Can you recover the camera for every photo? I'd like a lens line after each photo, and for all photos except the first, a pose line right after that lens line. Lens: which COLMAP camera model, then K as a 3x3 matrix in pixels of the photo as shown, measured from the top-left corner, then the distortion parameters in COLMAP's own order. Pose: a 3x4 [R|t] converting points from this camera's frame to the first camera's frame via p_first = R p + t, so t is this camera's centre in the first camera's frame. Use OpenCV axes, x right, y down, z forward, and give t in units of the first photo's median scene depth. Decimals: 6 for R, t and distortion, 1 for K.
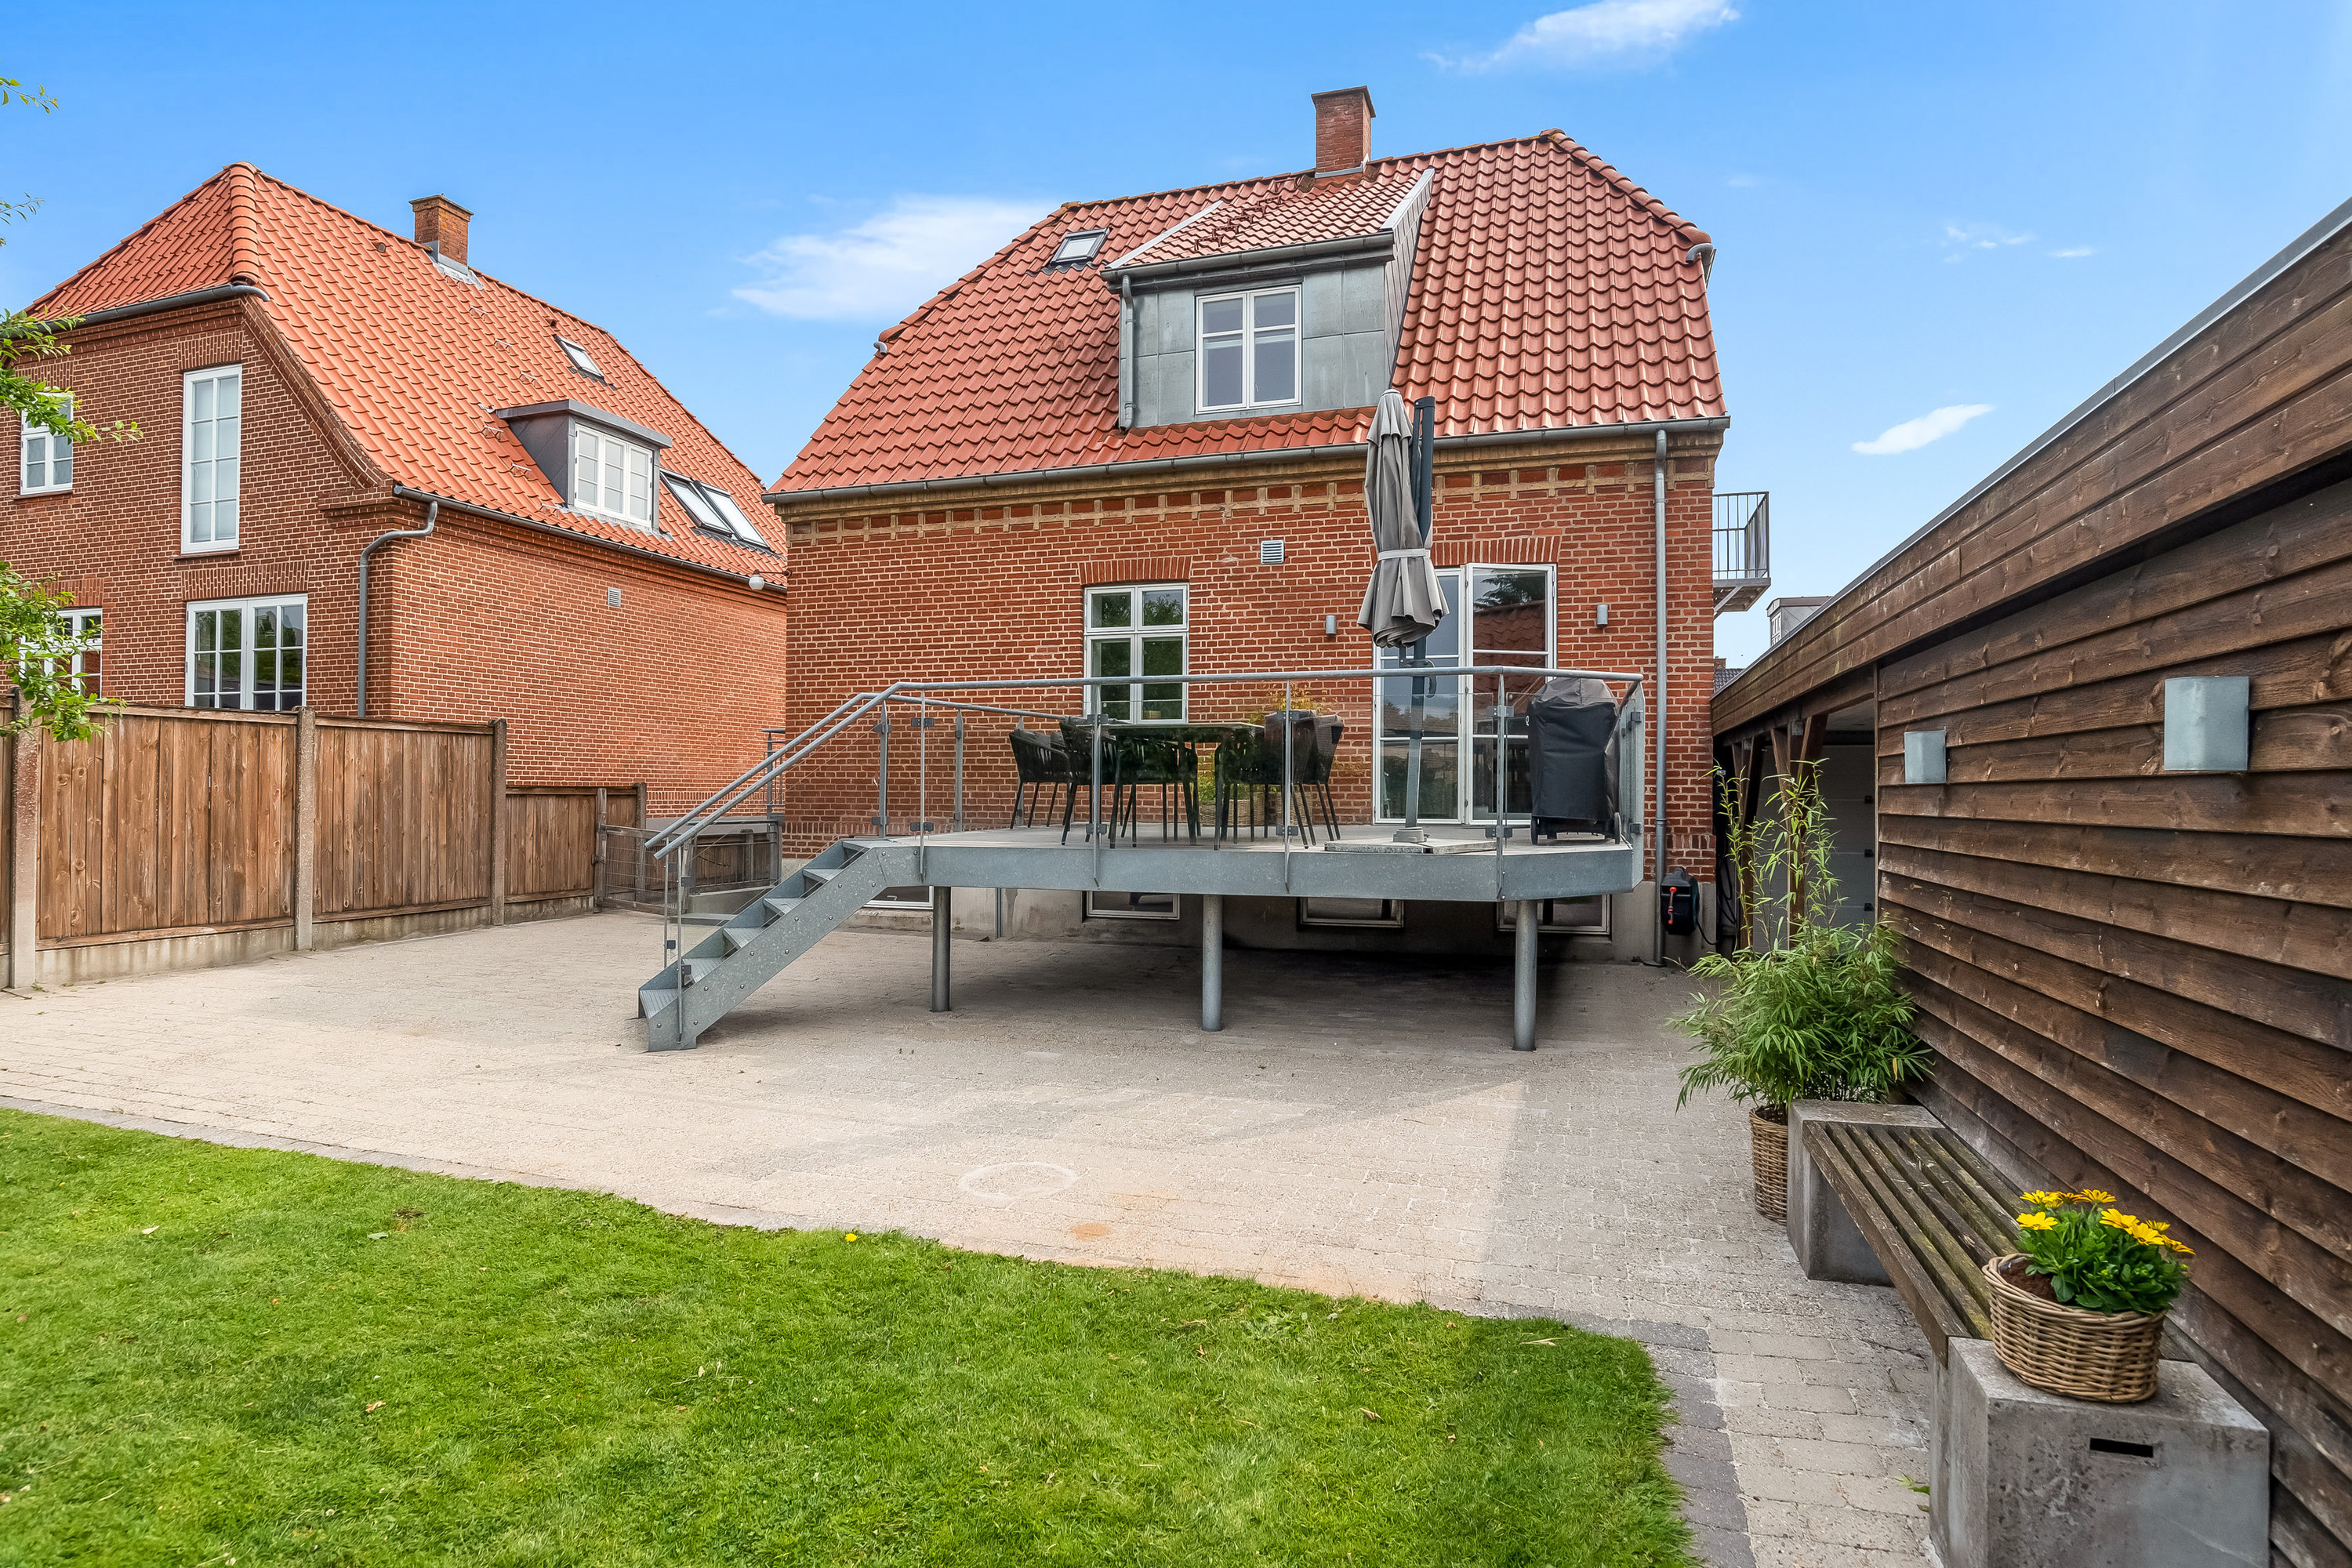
lens RADIAL K [[1251.9, 0, 1175.9], [0, 1251.9, 812.6], [0, 0, 1]] dist [-0.034578, -0.000024]
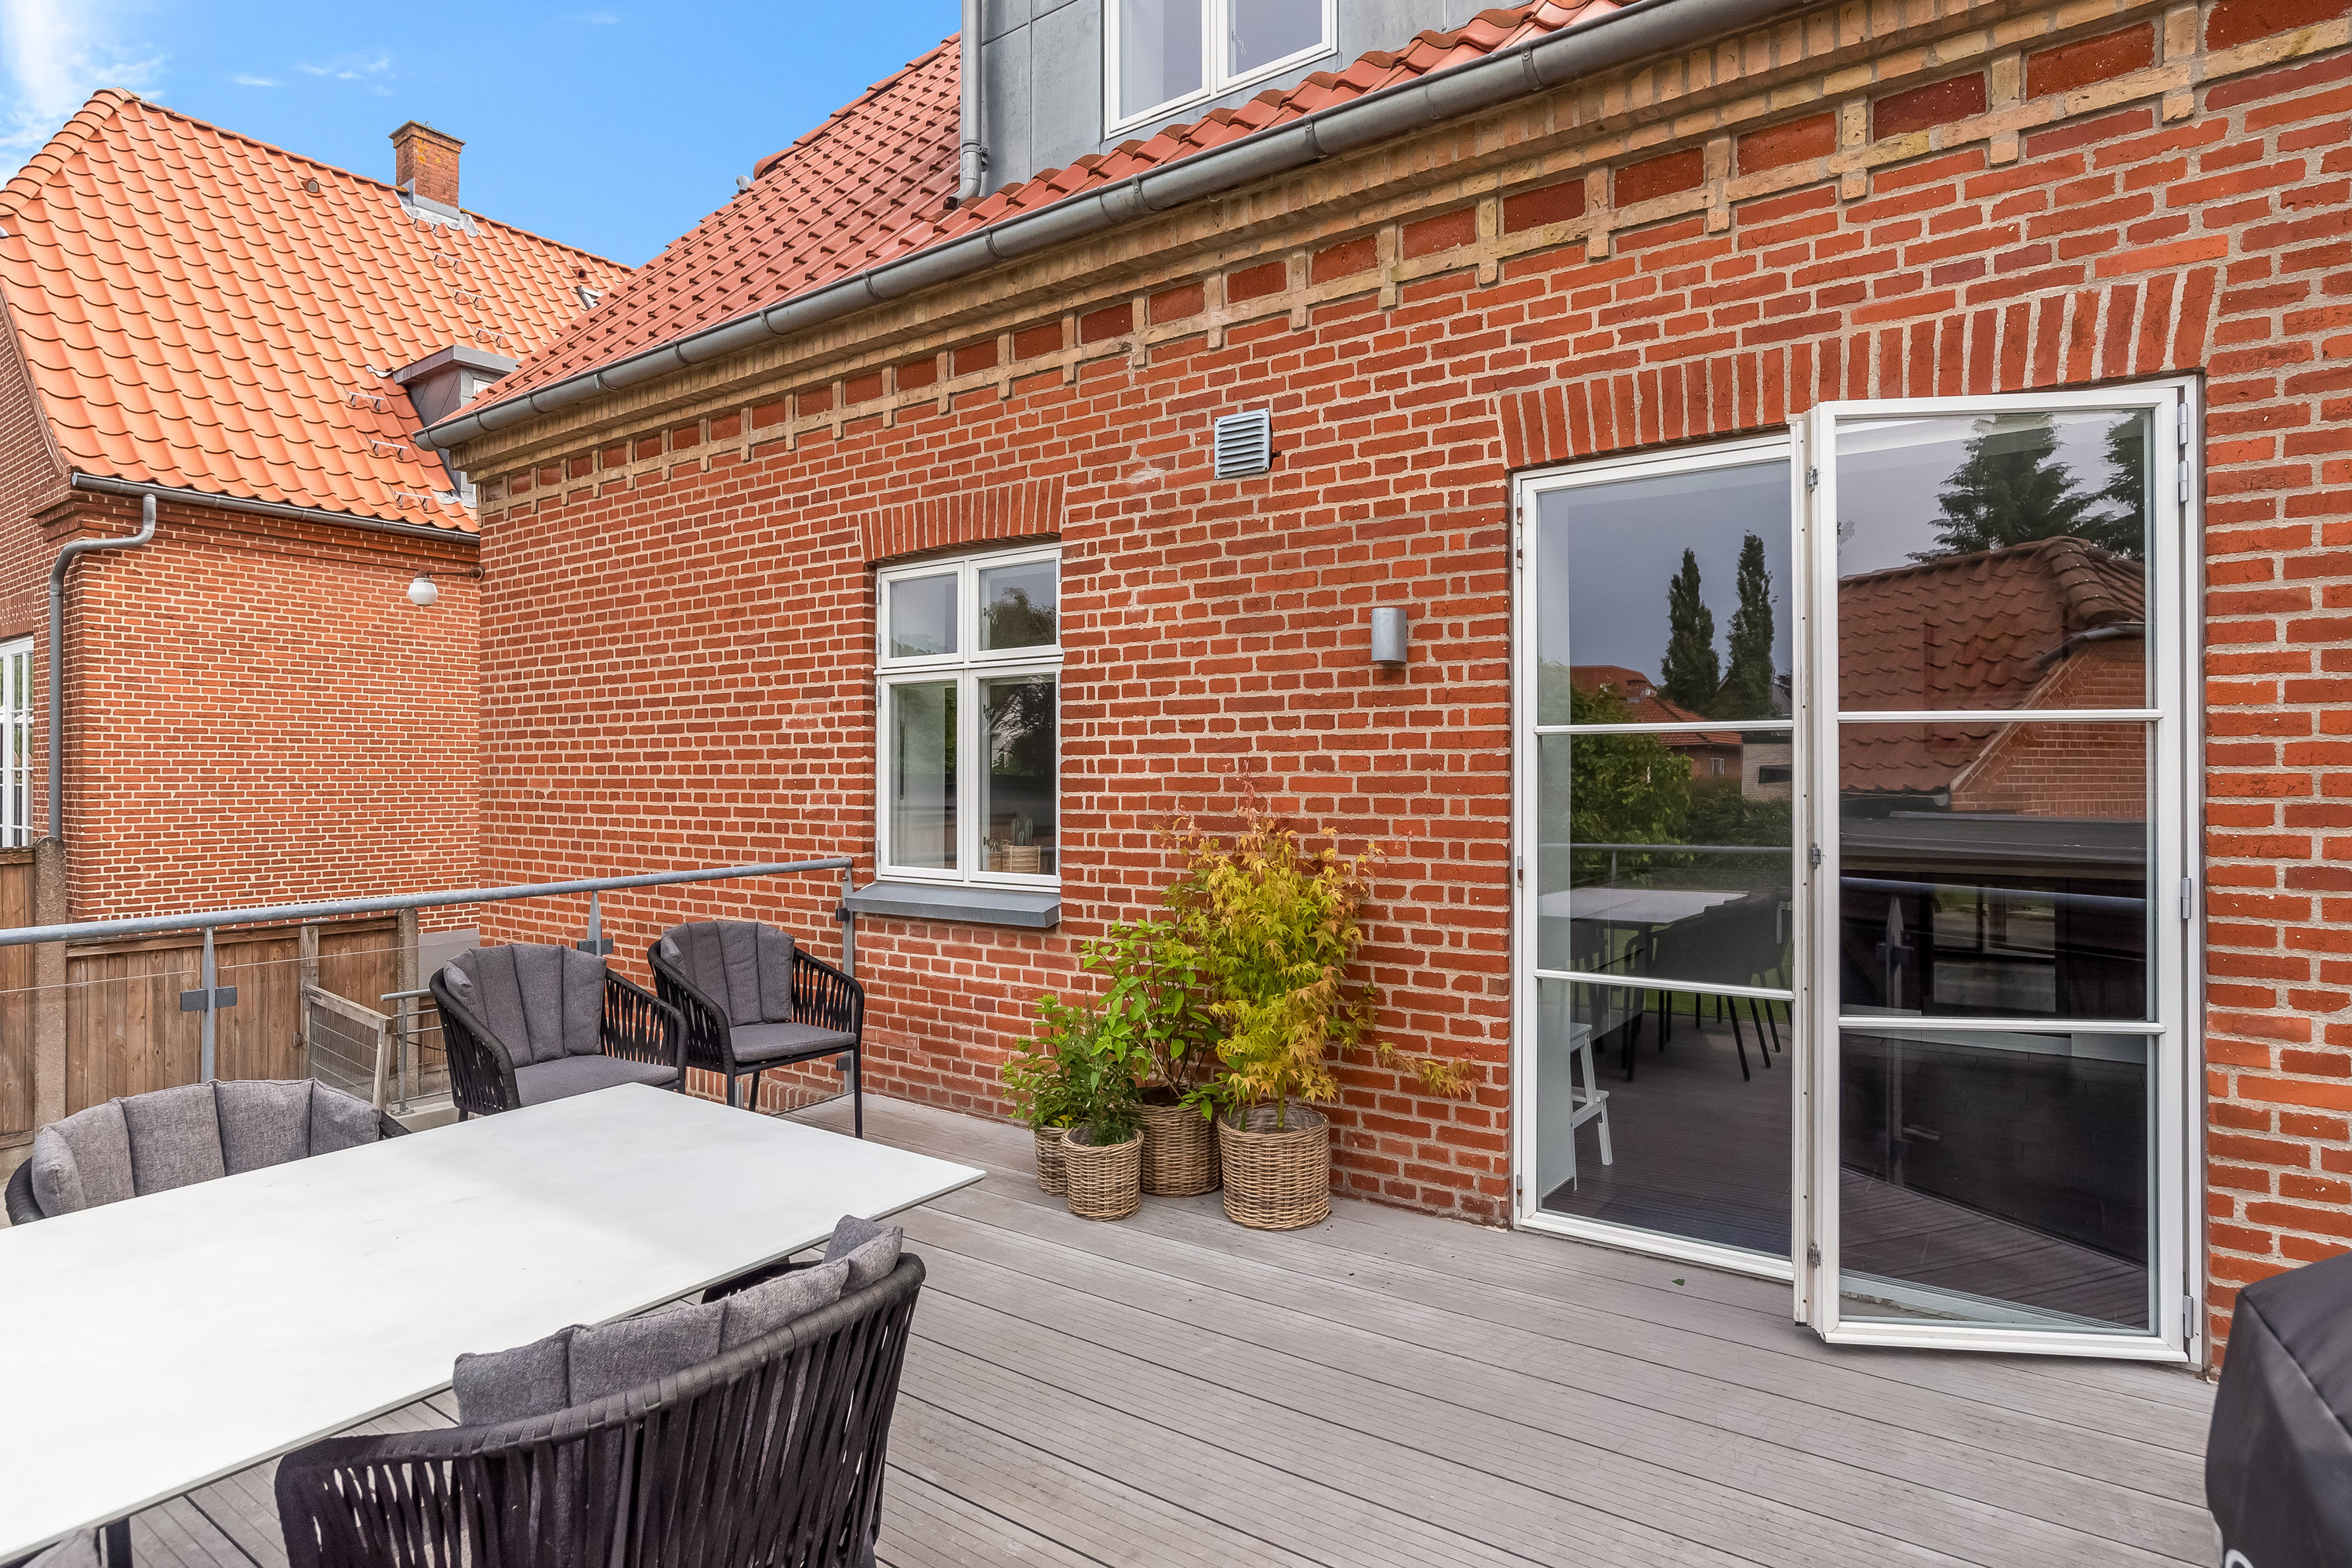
lens RADIAL K [[1268.9, 0, 1114.5], [0, 1268.9, 776.8], [0, 0, 1]] dist [-0.017540, 0.001951]
pose [[0.943695, -0.002034, -0.330812, 0.161067], [-0.004768, 0.999794, -0.019750, -0.099071], [0.330784, 0.020216, 0.943490, 0.616161]]
